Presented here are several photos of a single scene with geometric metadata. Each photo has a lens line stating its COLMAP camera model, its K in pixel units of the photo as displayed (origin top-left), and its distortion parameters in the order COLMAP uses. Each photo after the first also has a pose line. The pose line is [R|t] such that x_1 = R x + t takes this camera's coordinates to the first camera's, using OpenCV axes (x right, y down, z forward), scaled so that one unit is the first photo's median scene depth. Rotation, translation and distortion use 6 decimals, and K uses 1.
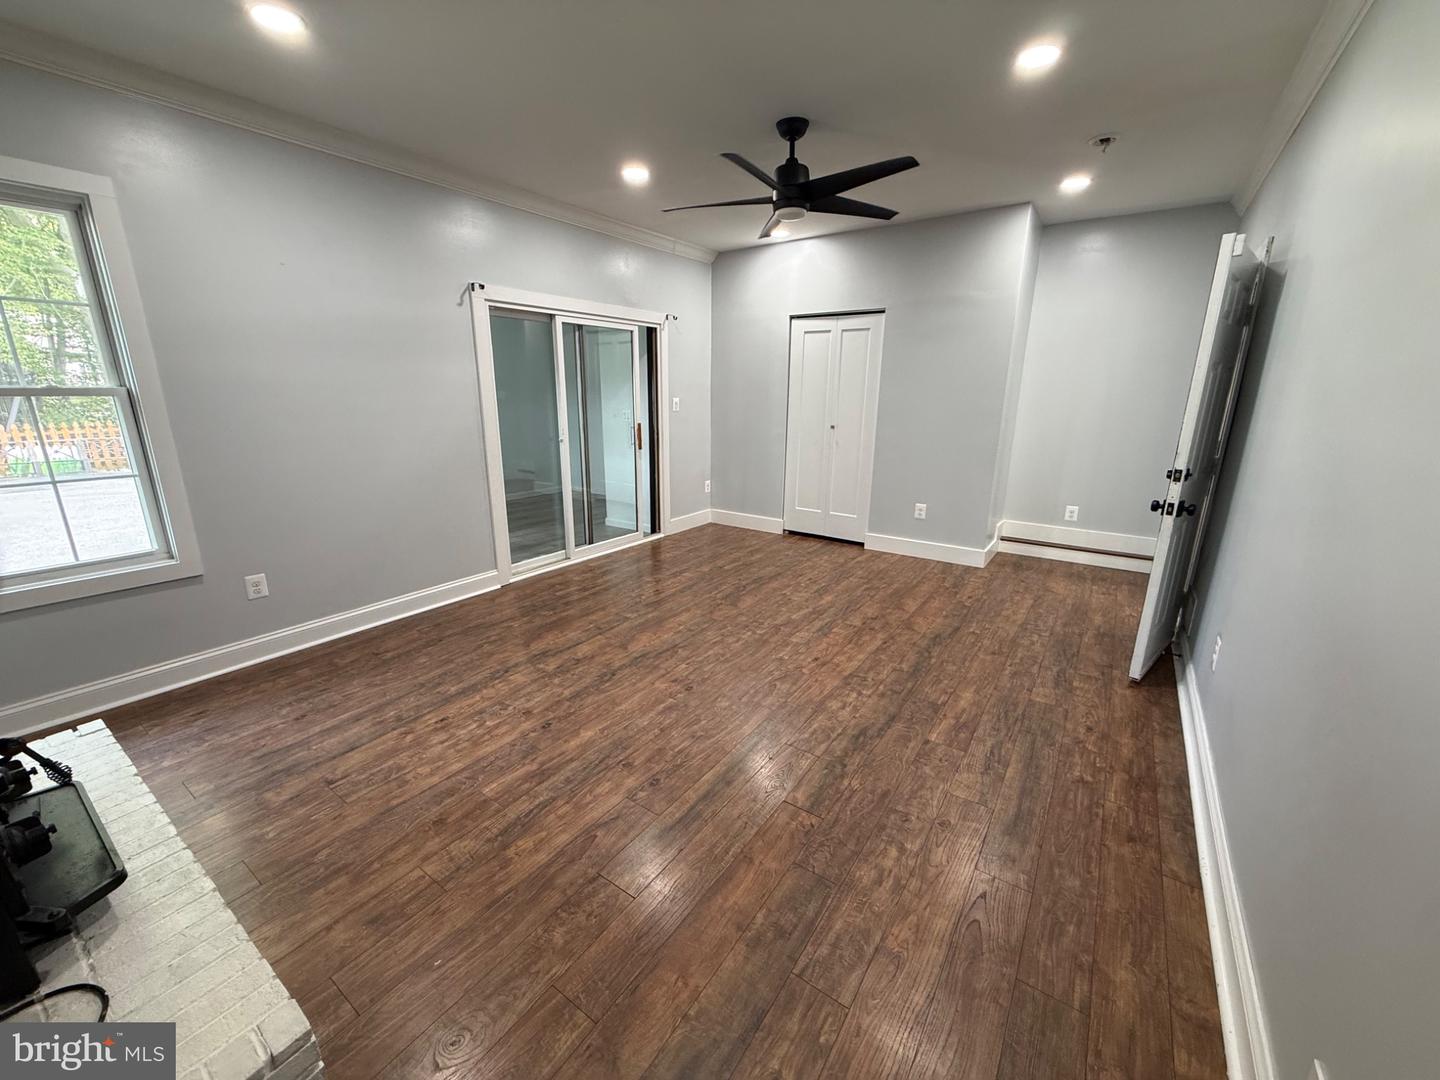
lens RADIAL K [[574.0, 0, 720.0], [0, 574.0, 540.0], [0, 0, 1]] dist [0.002706, -0.000256]
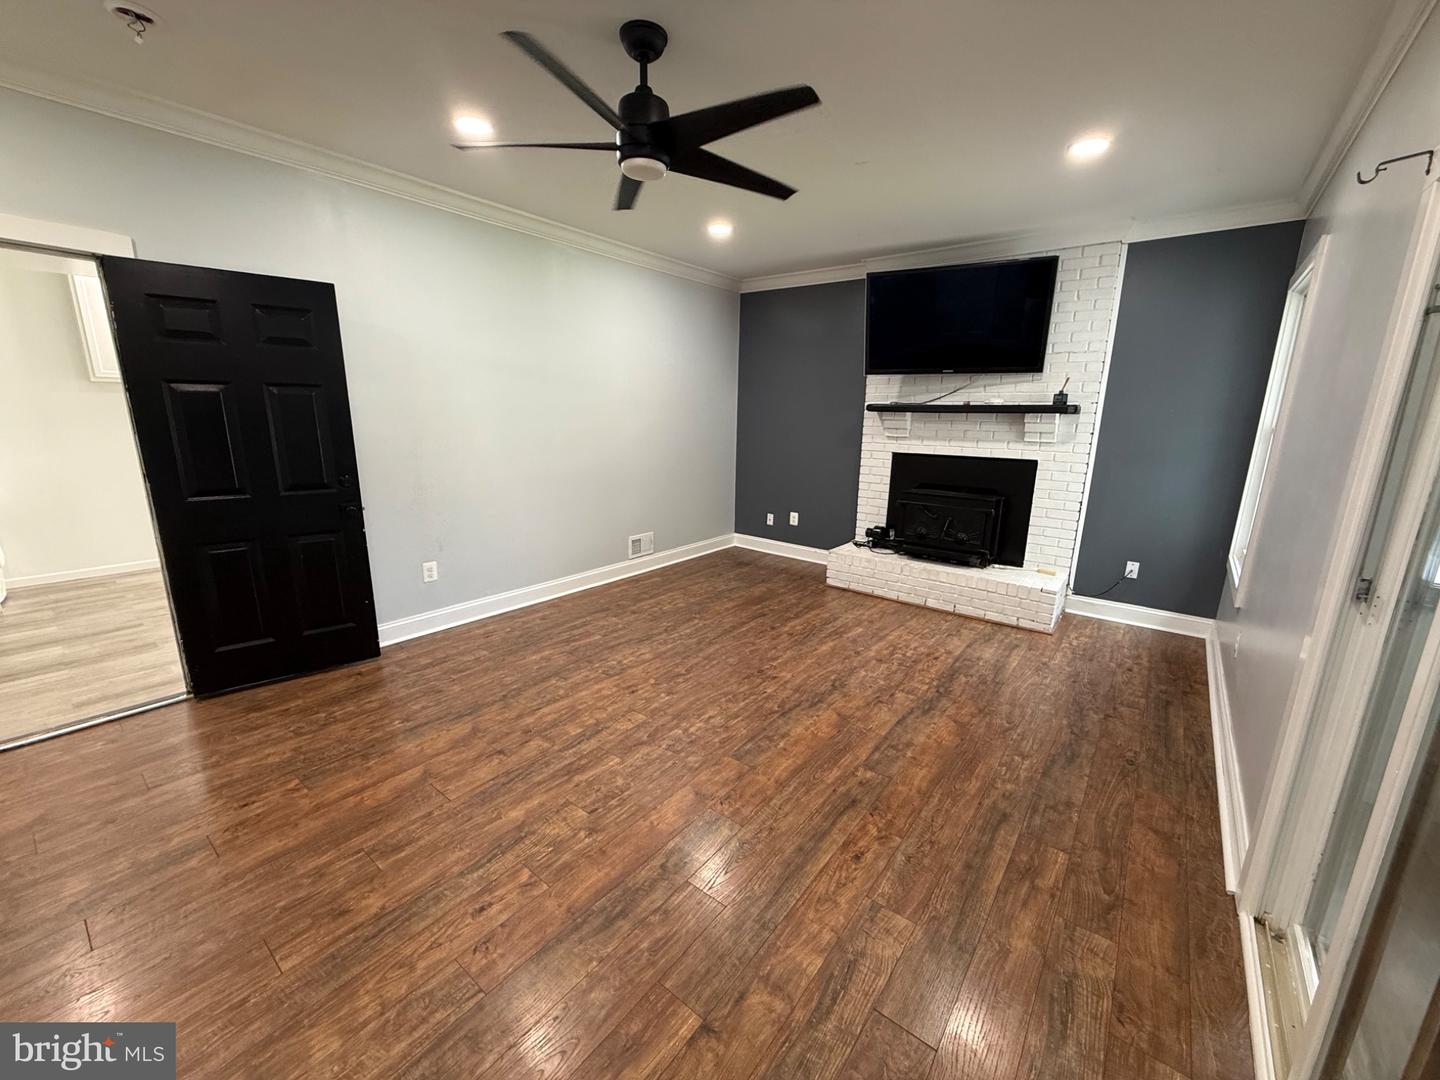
lens RADIAL K [[574.0, 0, 720.0], [0, 574.0, 540.0], [0, 0, 1]] dist [0.002706, -0.000256]
pose [[-0.998174, -0.035111, 0.049149, -0.017405], [-0.008221, 0.885096, 0.465336, -0.471023], [-0.059840, 0.464082, -0.883769, 1.726709]]
